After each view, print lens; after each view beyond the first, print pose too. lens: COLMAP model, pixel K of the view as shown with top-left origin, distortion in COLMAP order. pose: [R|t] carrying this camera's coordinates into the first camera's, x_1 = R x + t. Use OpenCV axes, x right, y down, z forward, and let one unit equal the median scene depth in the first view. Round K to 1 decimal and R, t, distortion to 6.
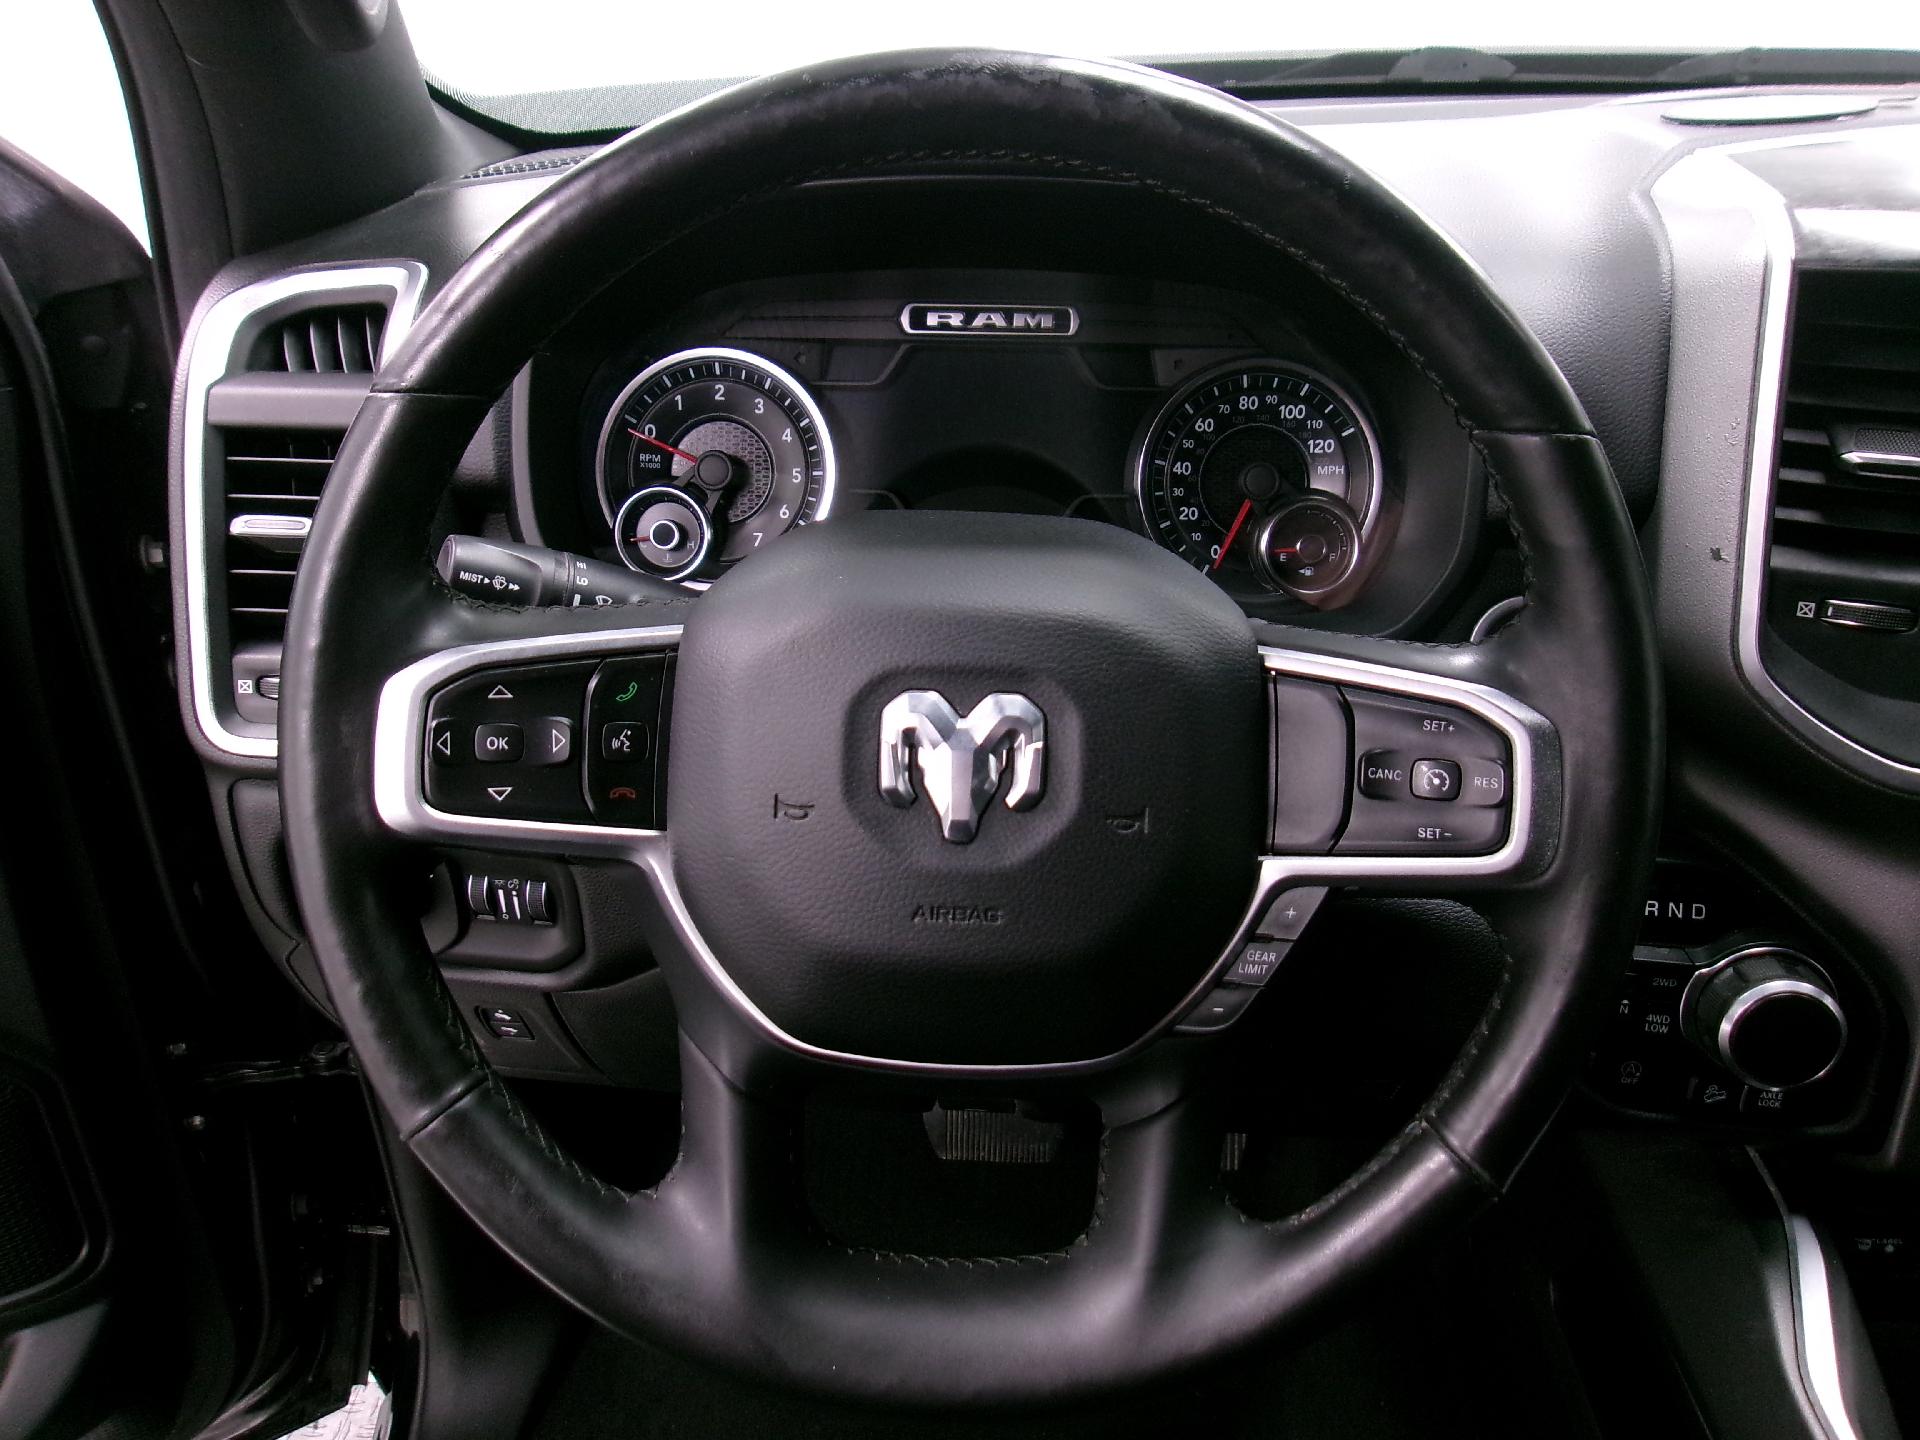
lens RADIAL K [[1499.6, 0, 959.8], [0, 1499.6, 719.8], [0, 0, 1]] dist [-0.023032, 0.000339]
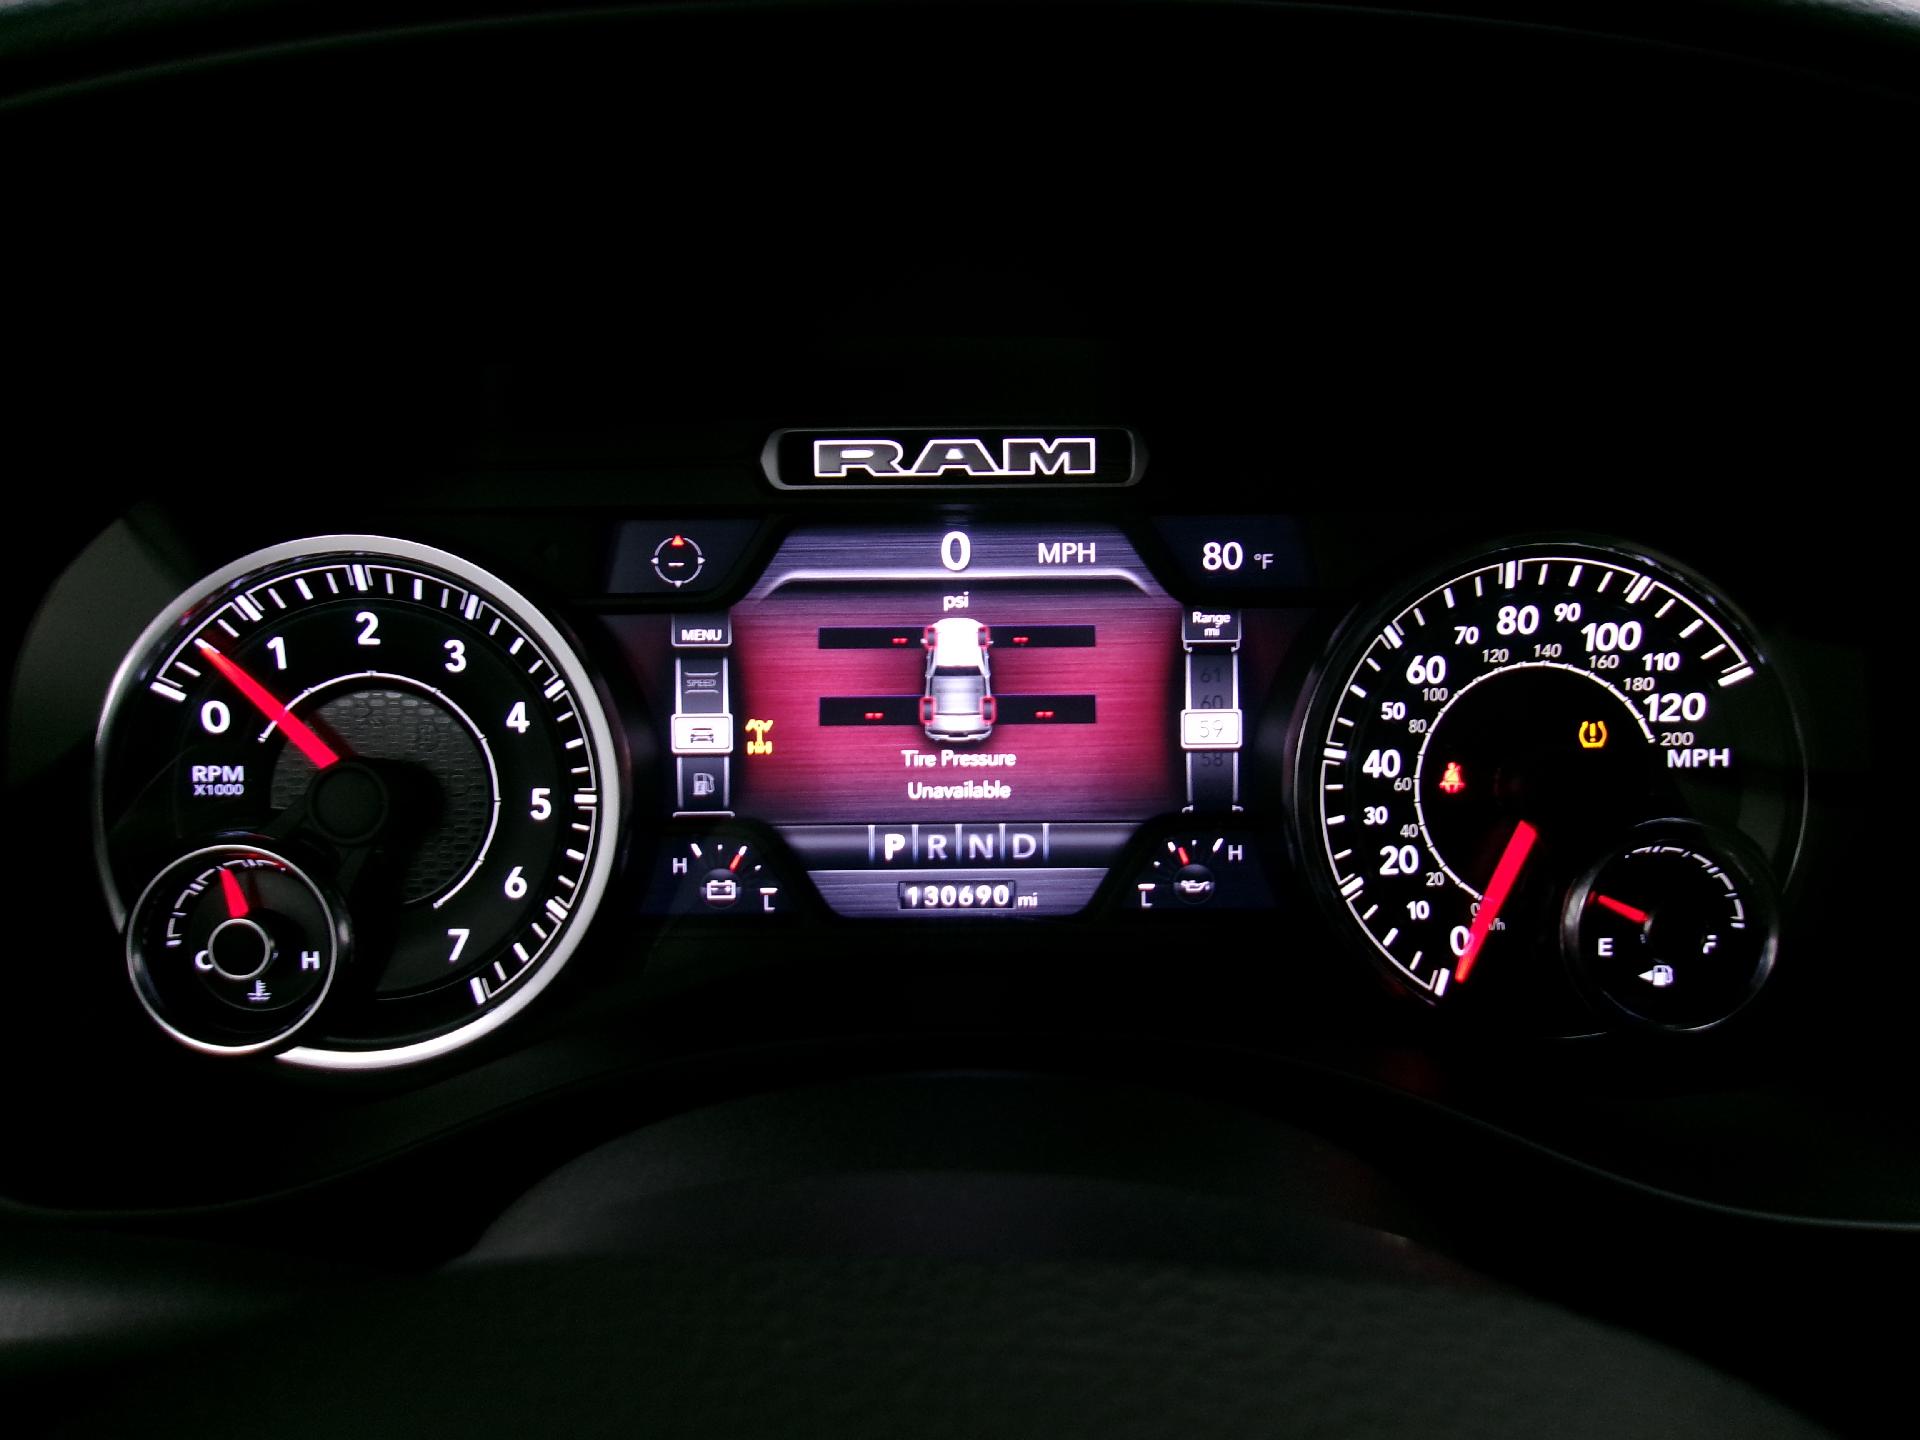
lens RADIAL K [[1499.6, 0, 960.9], [0, 1499.6, 719.9], [0, 0, 1]] dist [-0.023032, 0.000339]
pose [[0.999520, -0.021168, -0.022601, 0.029314], [0.018632, 0.994077, -0.107068, -0.134576], [0.024733, 0.106595, 0.993995, 0.536889]]
